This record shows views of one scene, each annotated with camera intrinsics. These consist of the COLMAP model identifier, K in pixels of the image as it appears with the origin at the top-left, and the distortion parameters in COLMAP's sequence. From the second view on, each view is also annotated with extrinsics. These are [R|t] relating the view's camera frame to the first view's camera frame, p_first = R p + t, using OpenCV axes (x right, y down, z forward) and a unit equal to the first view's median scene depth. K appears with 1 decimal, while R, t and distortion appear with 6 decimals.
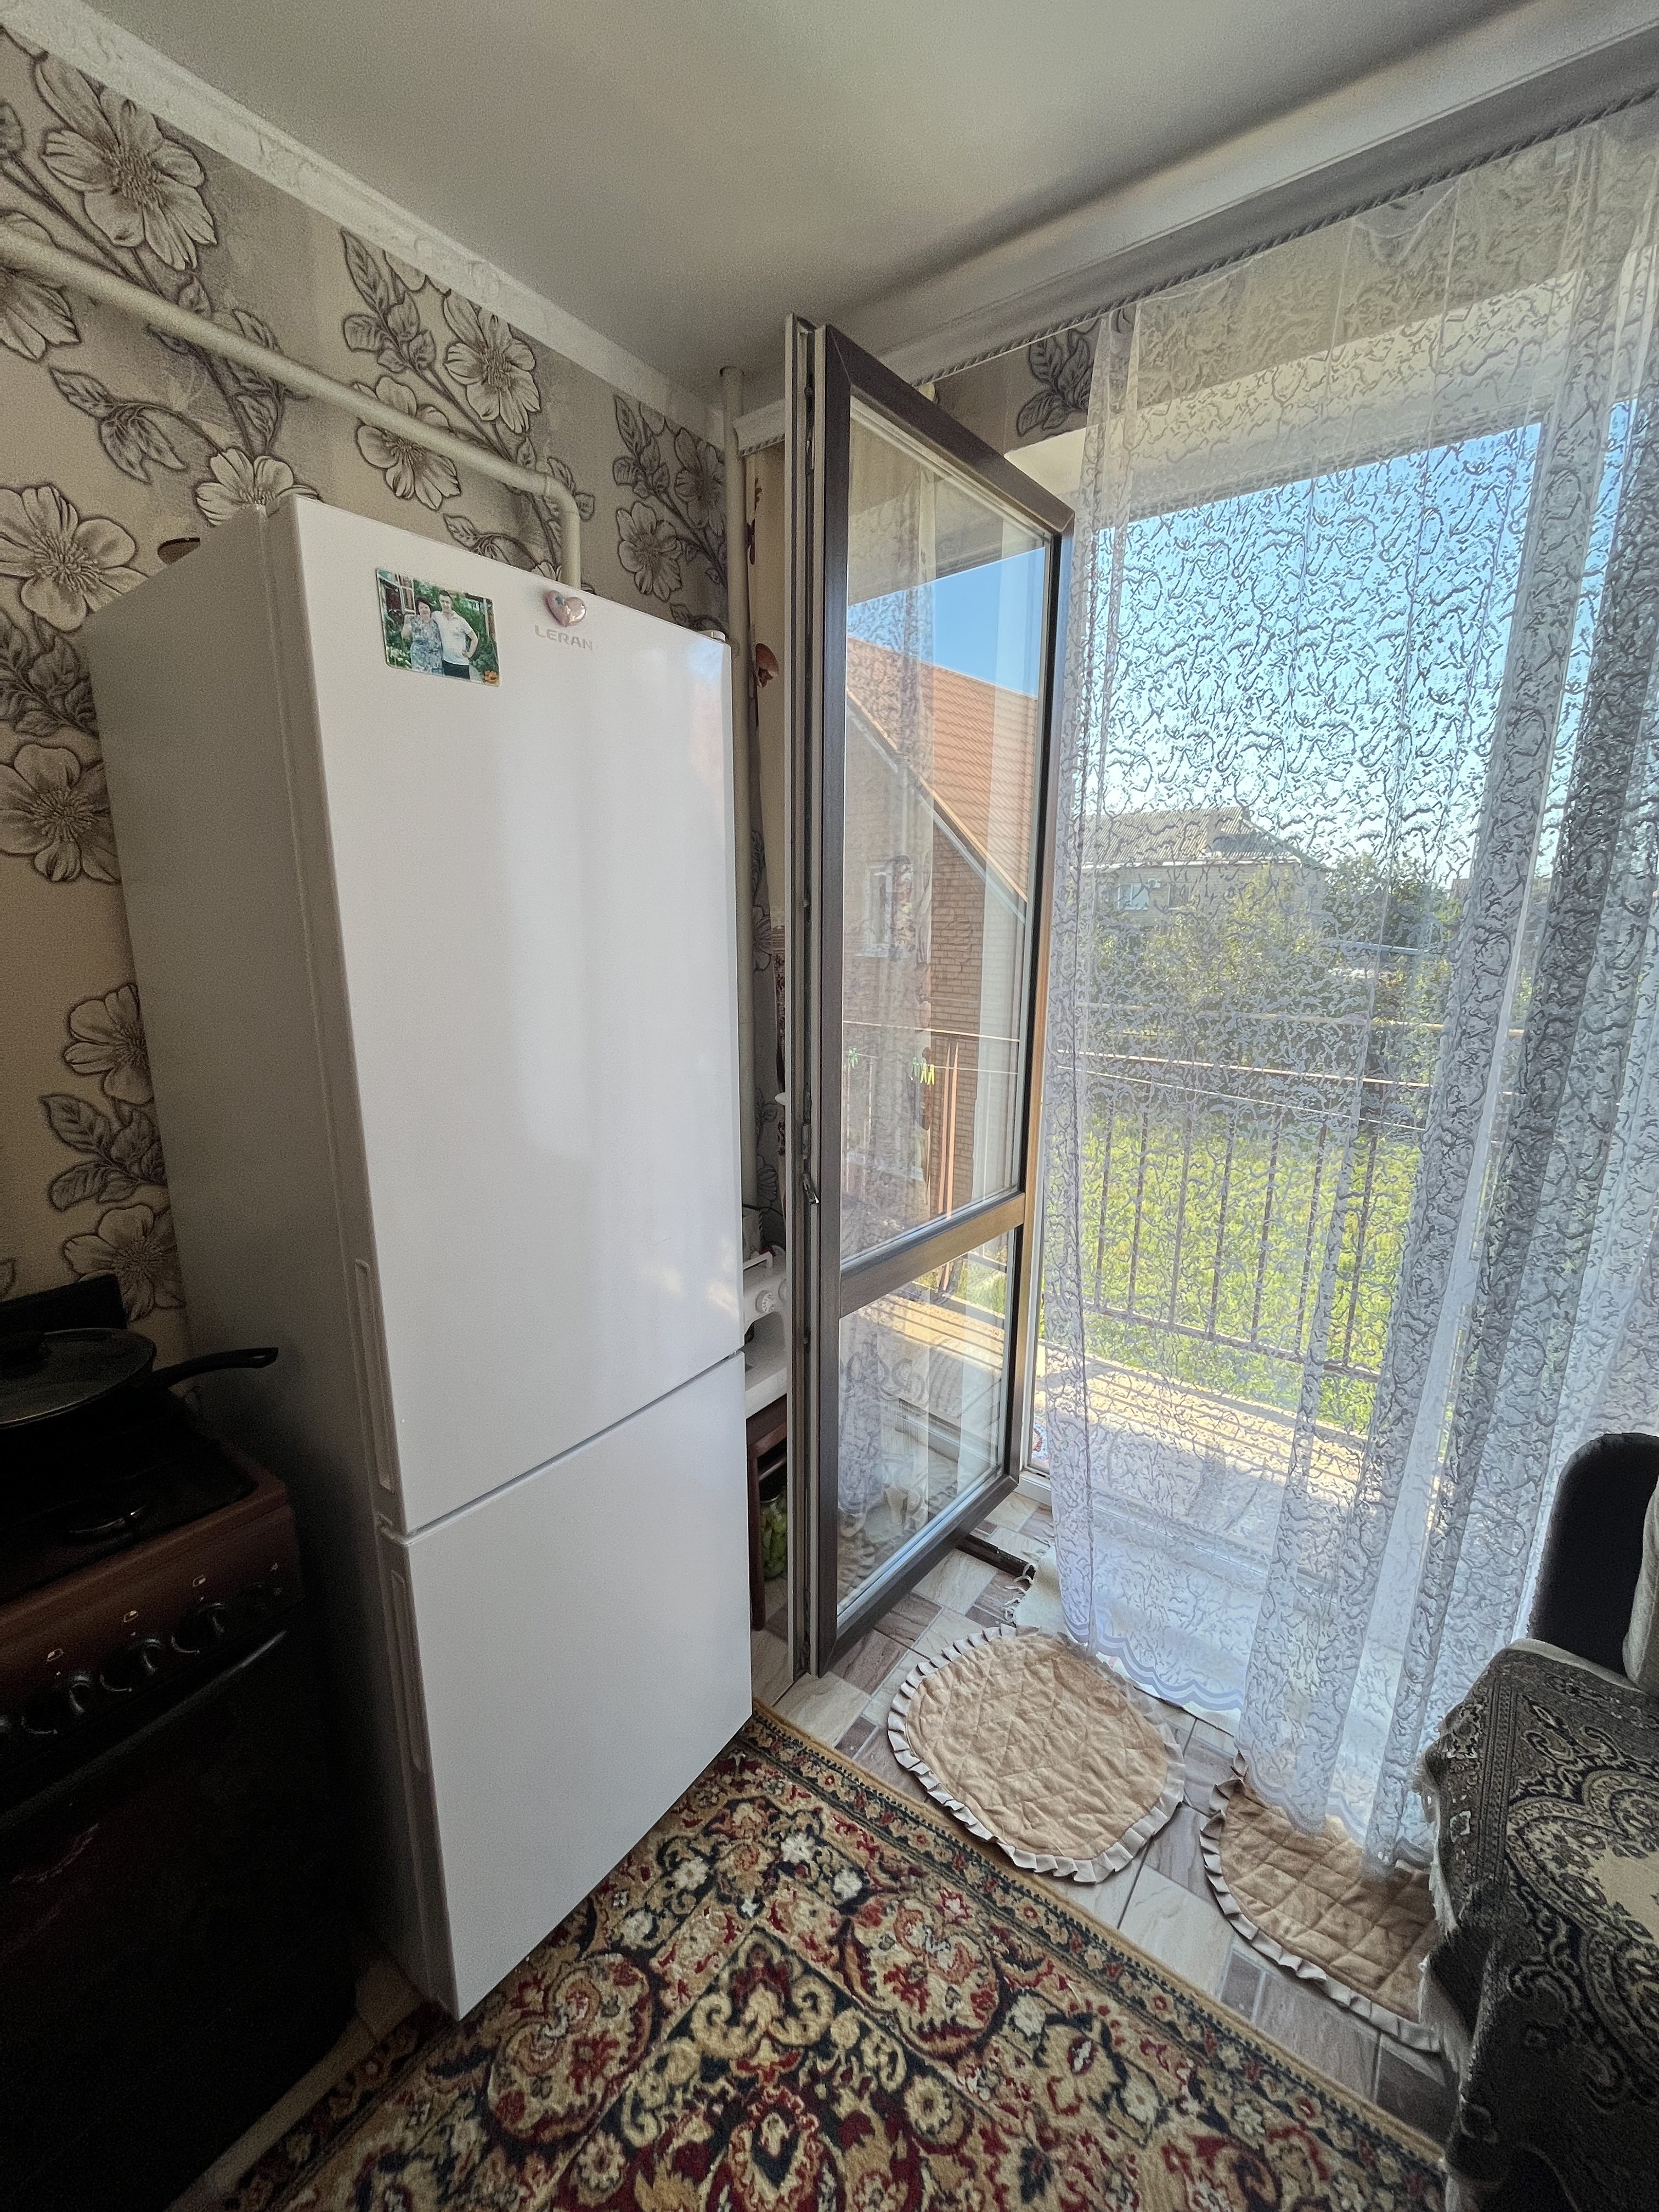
lens RADIAL K [[891.8, 0, 832.9], [0, 891.8, 1101.8], [0, 0, 1]] dist [-0.004513, -0.000166]
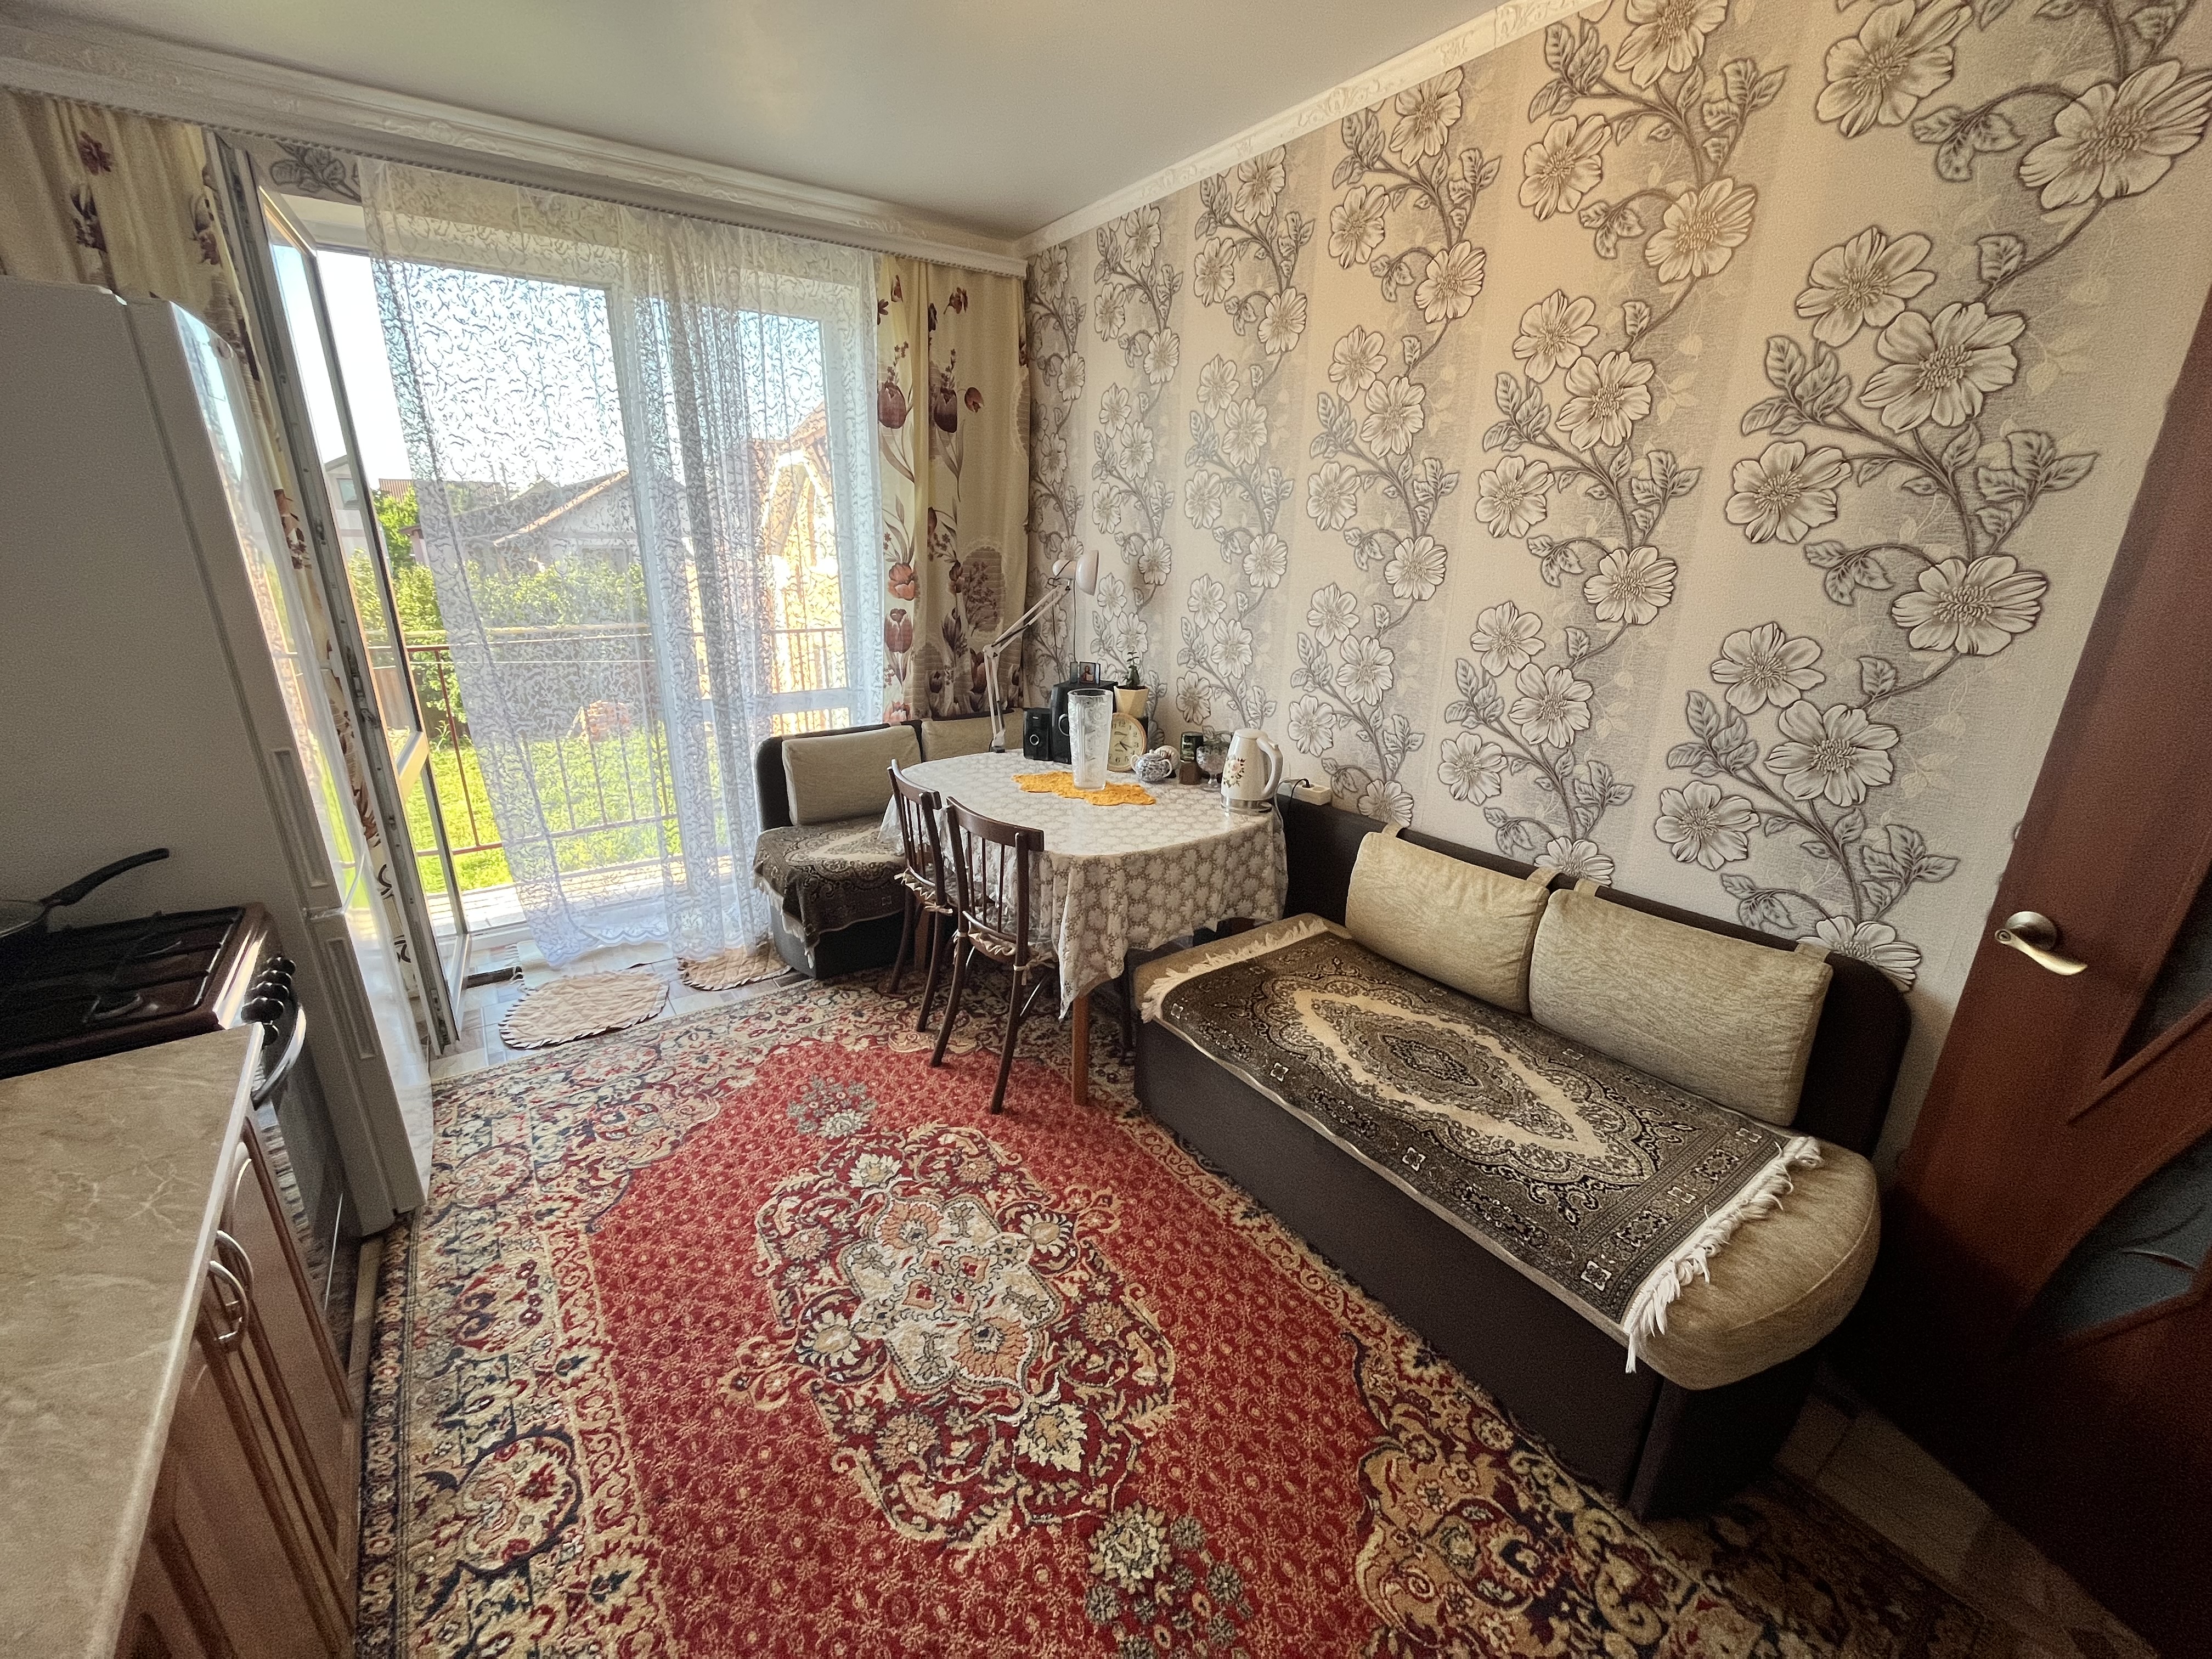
lens RADIAL K [[891.8, 0, 1101.2], [0, 891.8, 830.8], [0, 0, 1]] dist [-0.004513, -0.000166]
pose [[0.319366, -0.304873, 0.897250, -1.222442], [0.183550, 0.948805, 0.257058, 0.133803], [-0.929685, 0.082595, 0.358975, -0.827865]]
